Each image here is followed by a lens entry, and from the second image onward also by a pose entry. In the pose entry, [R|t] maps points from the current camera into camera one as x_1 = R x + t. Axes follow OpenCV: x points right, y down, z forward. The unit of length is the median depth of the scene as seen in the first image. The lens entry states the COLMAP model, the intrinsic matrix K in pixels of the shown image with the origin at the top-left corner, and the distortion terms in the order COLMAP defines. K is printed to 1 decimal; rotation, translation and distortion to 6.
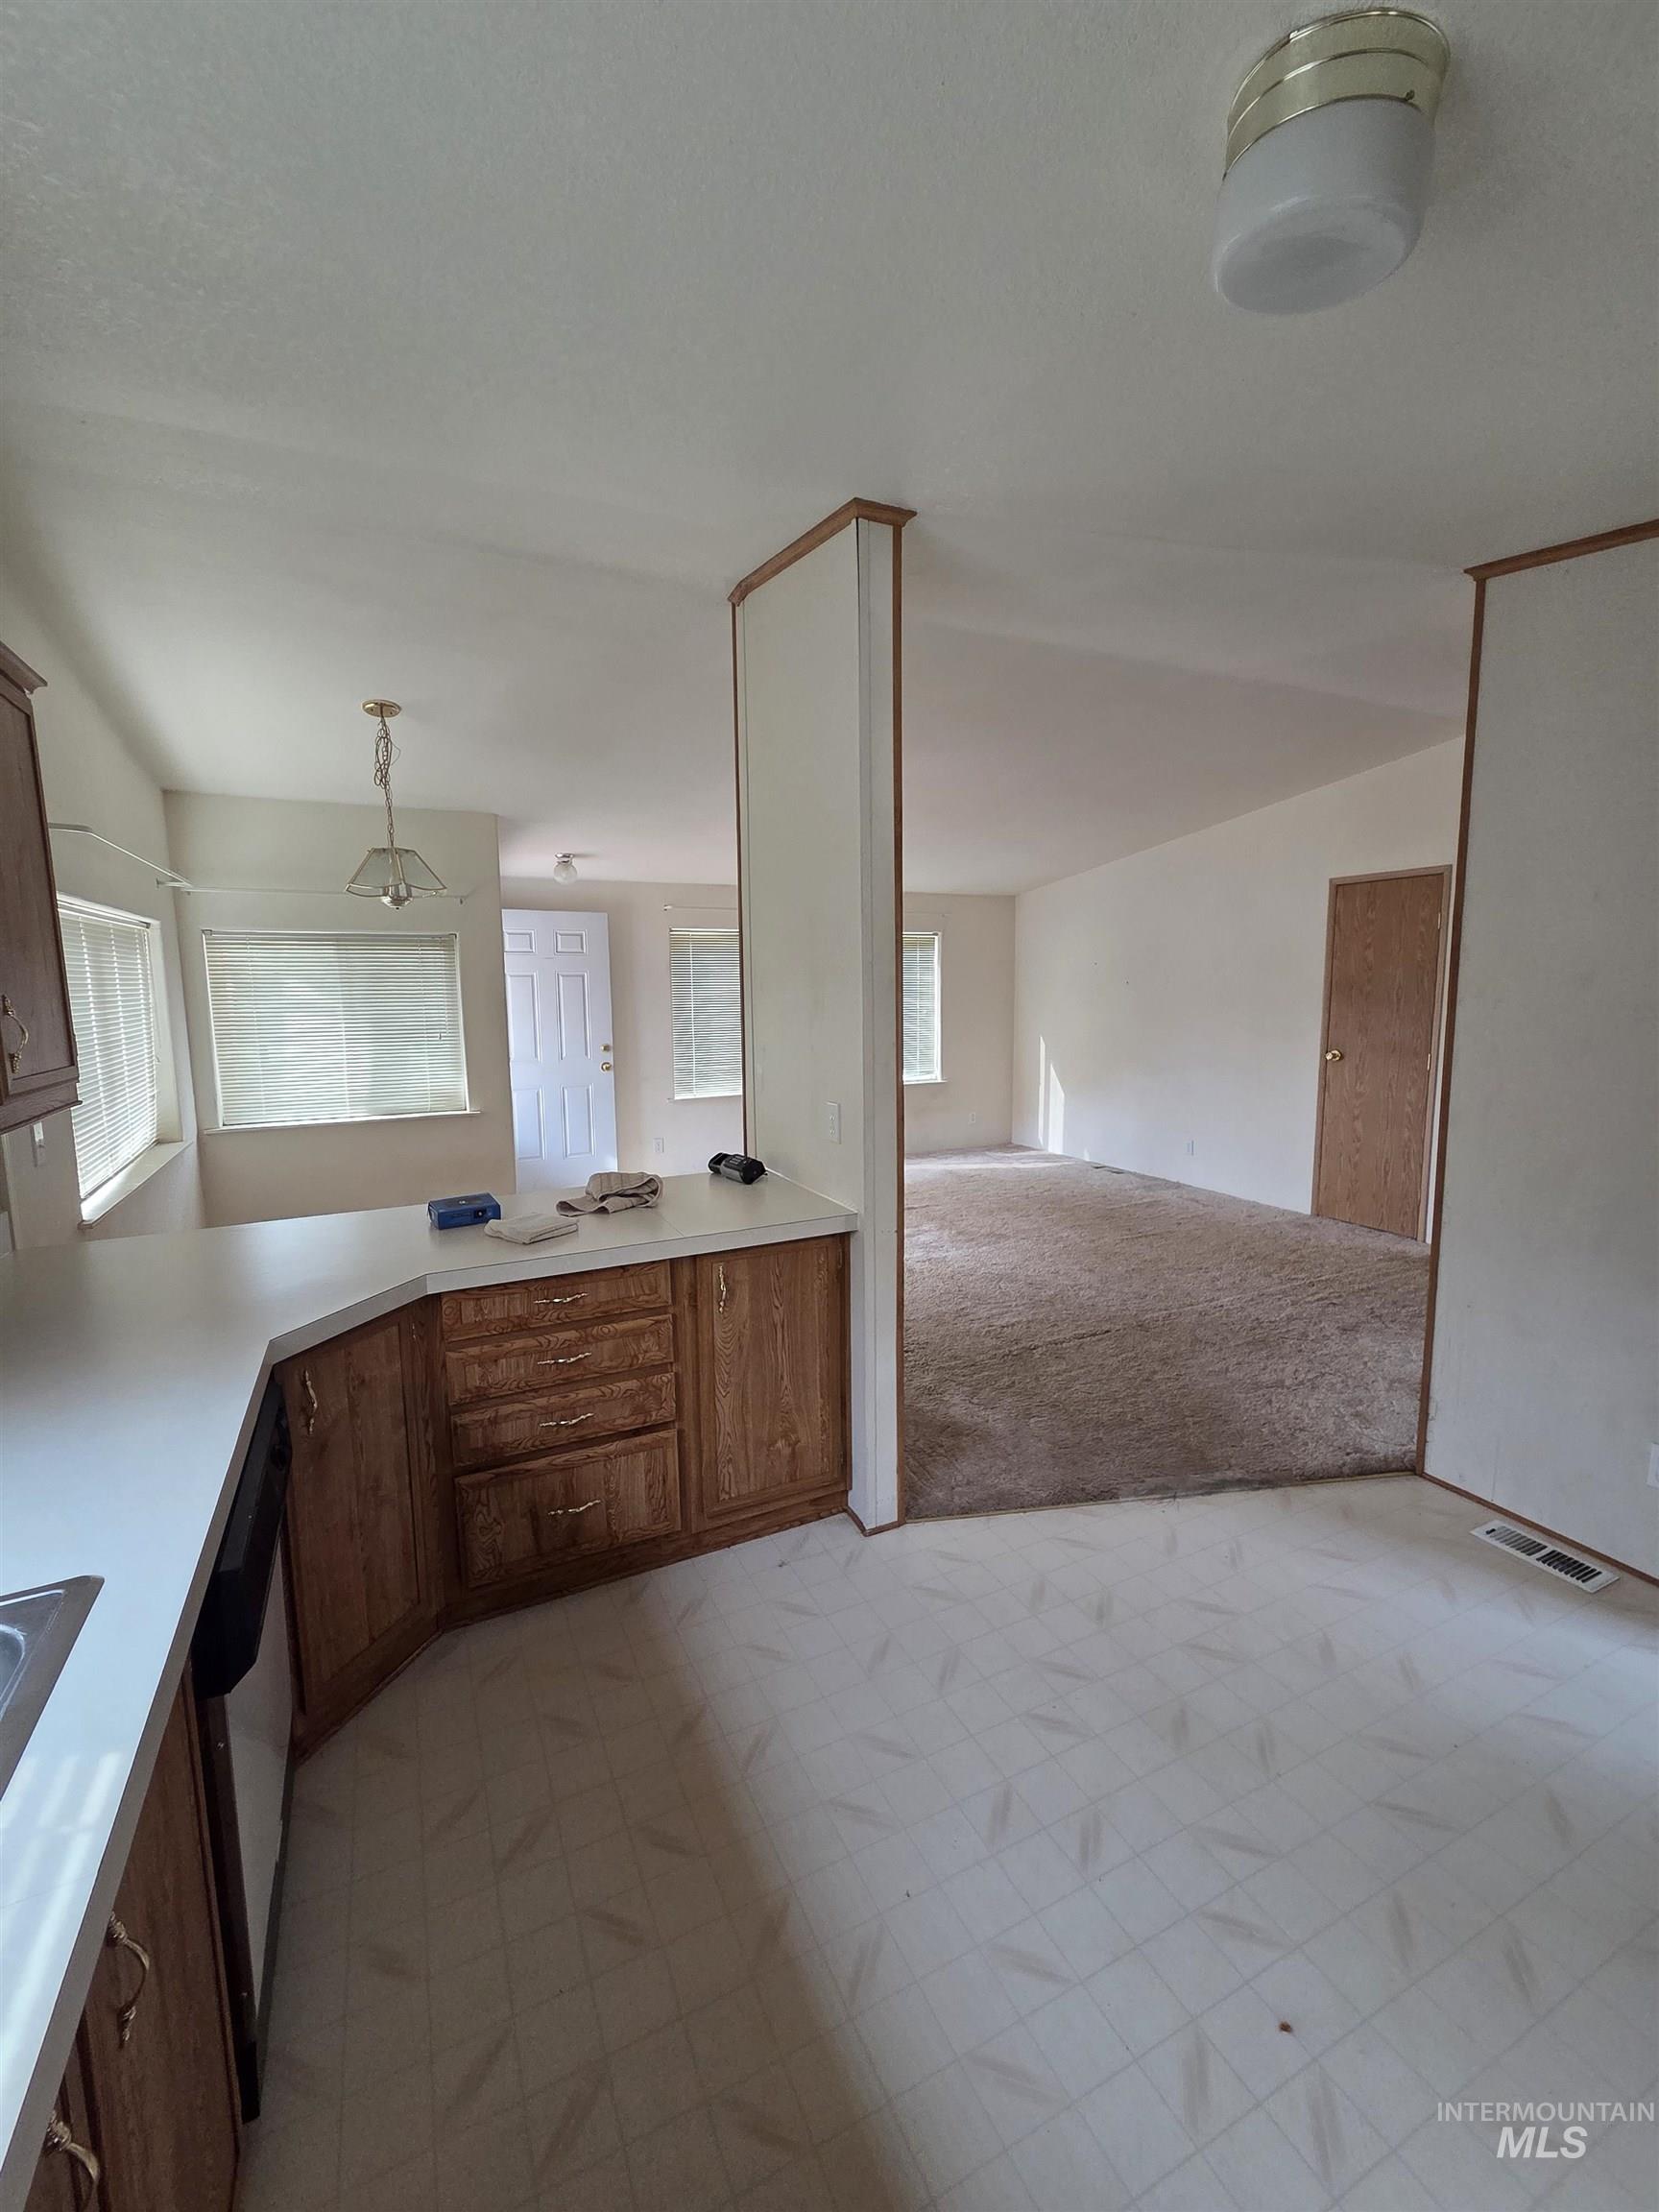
lens RADIAL K [[892.6, 0, 829.3], [0, 892.6, 1093.3], [0, 0, 1]] dist [0.000883, -0.000060]
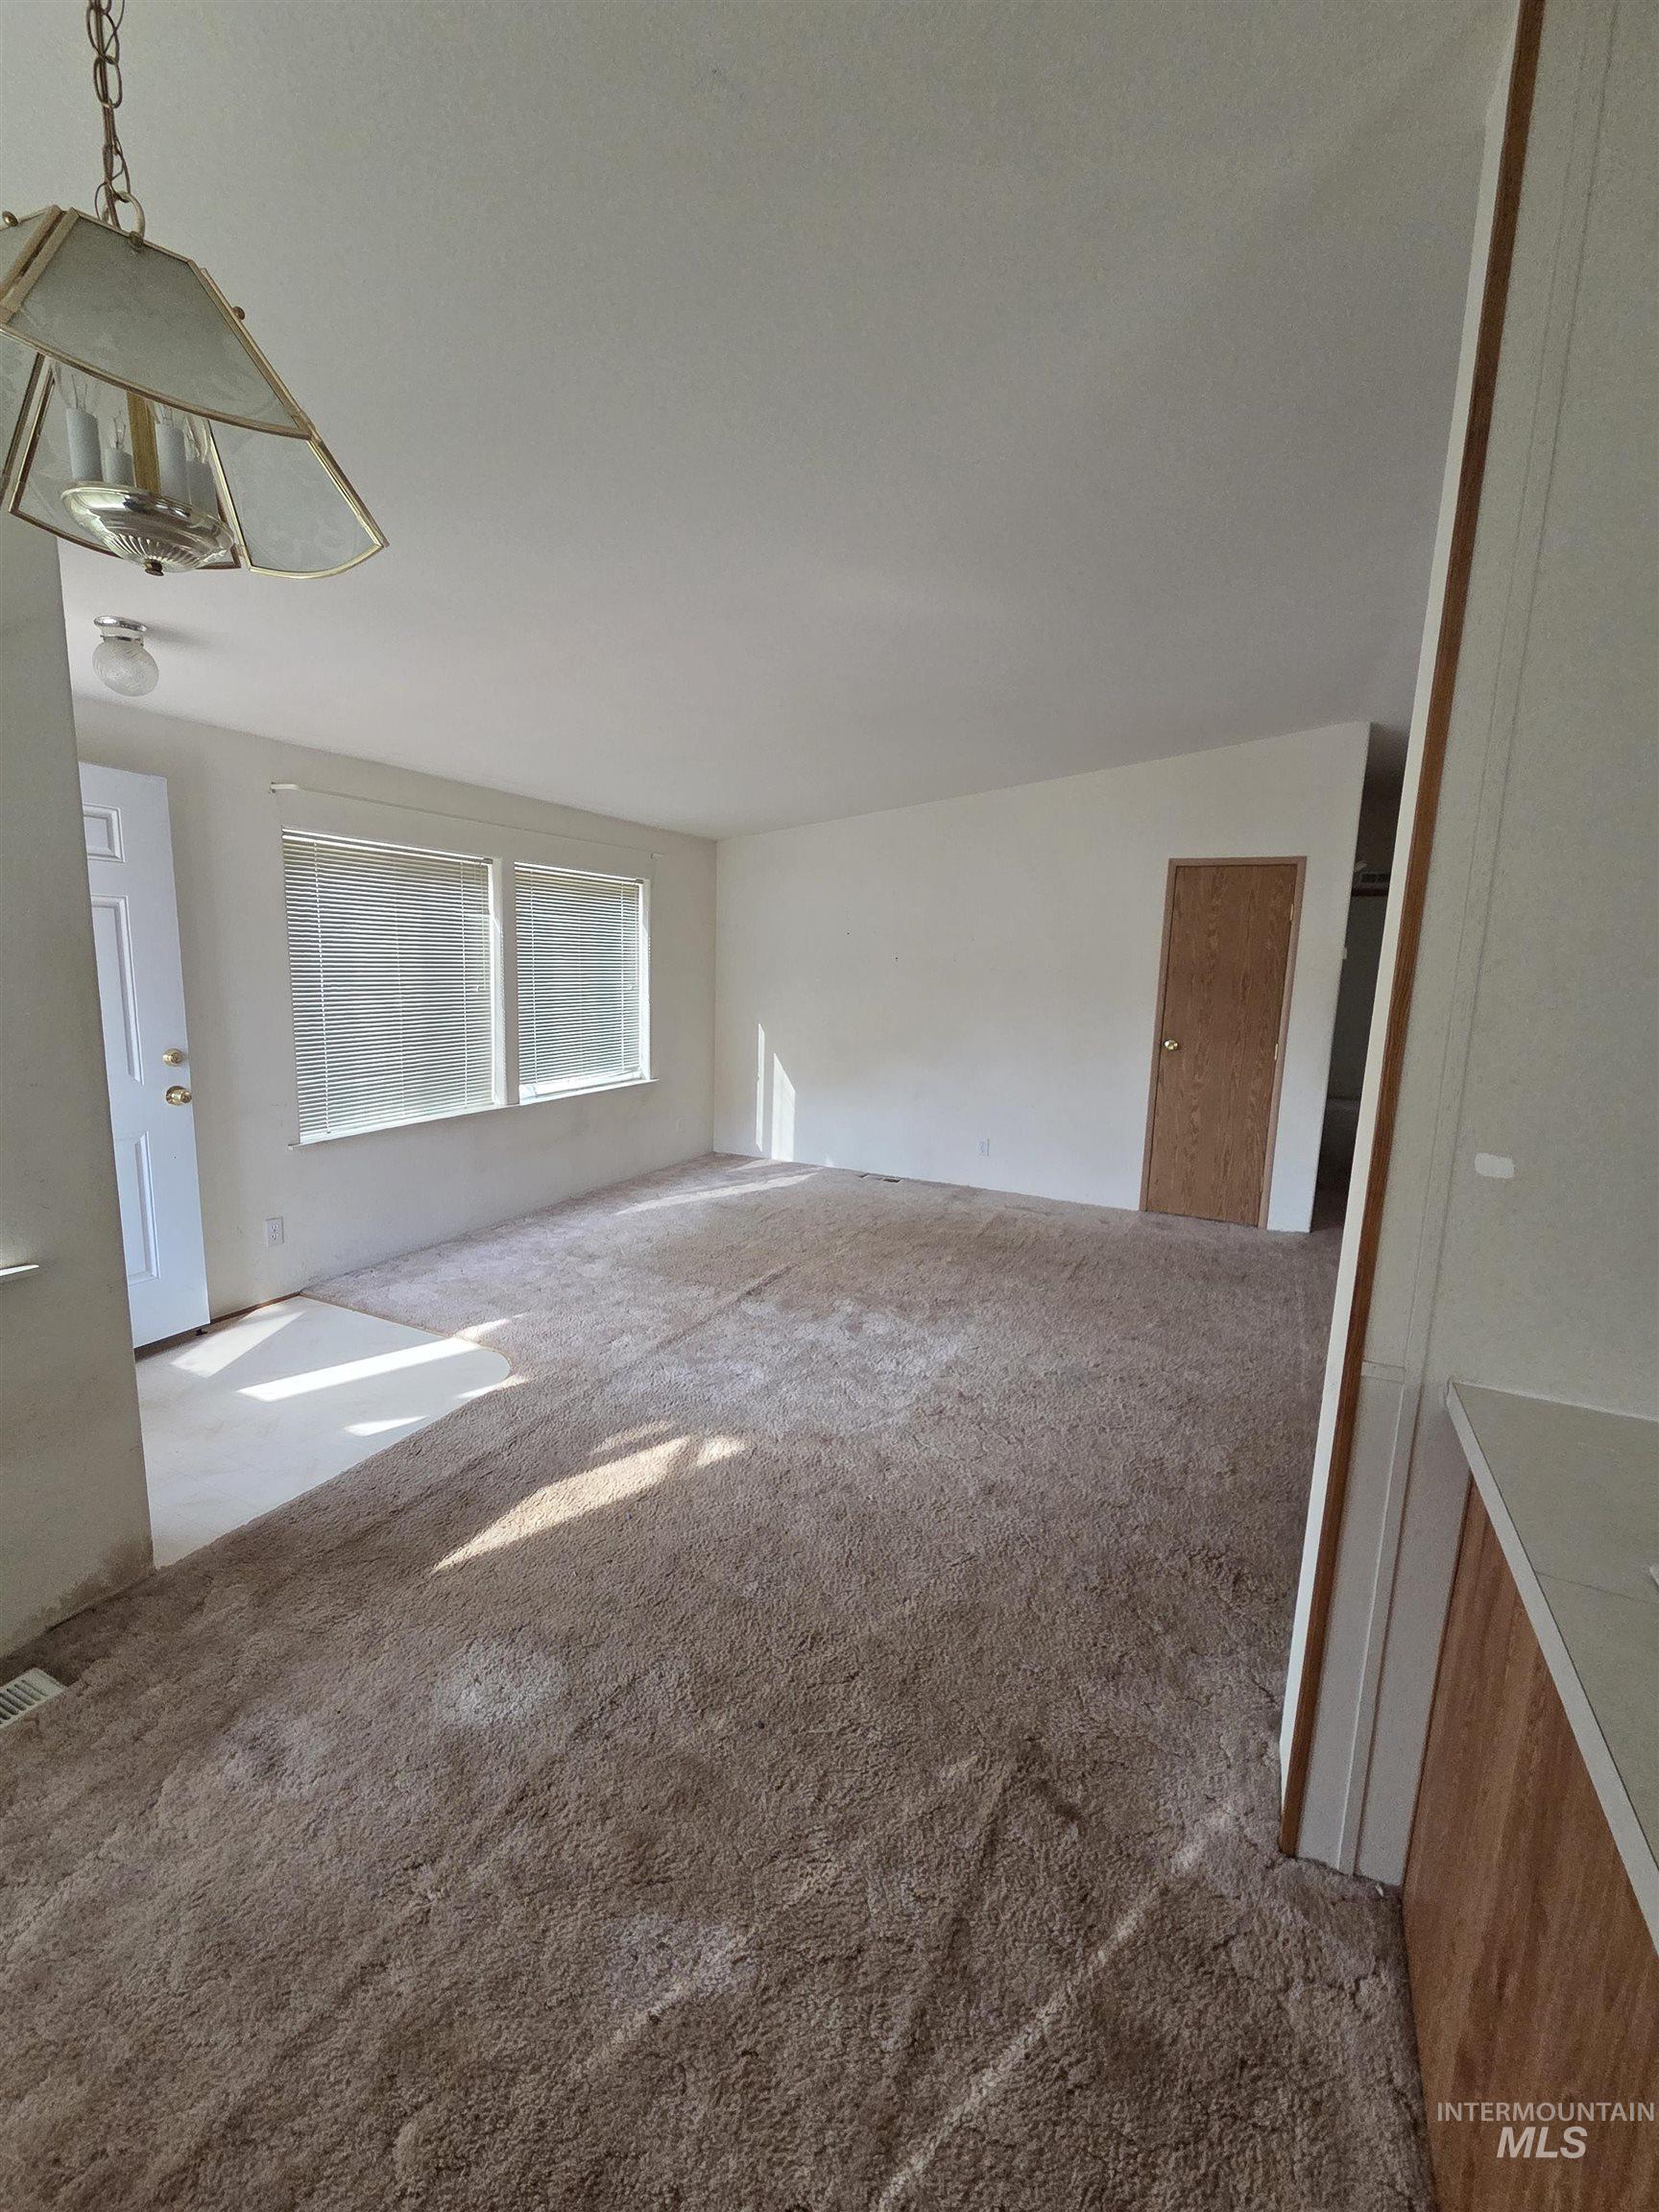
lens RADIAL K [[892.6, 0, 829.3], [0, 892.6, 1093.3], [0, 0, 1]] dist [0.000883, -0.000060]
pose [[0.788671, -0.056728, 0.612192, -0.307161], [0.035181, 0.998267, 0.047180, -0.047417], [-0.613808, -0.015672, 0.789300, 0.451847]]
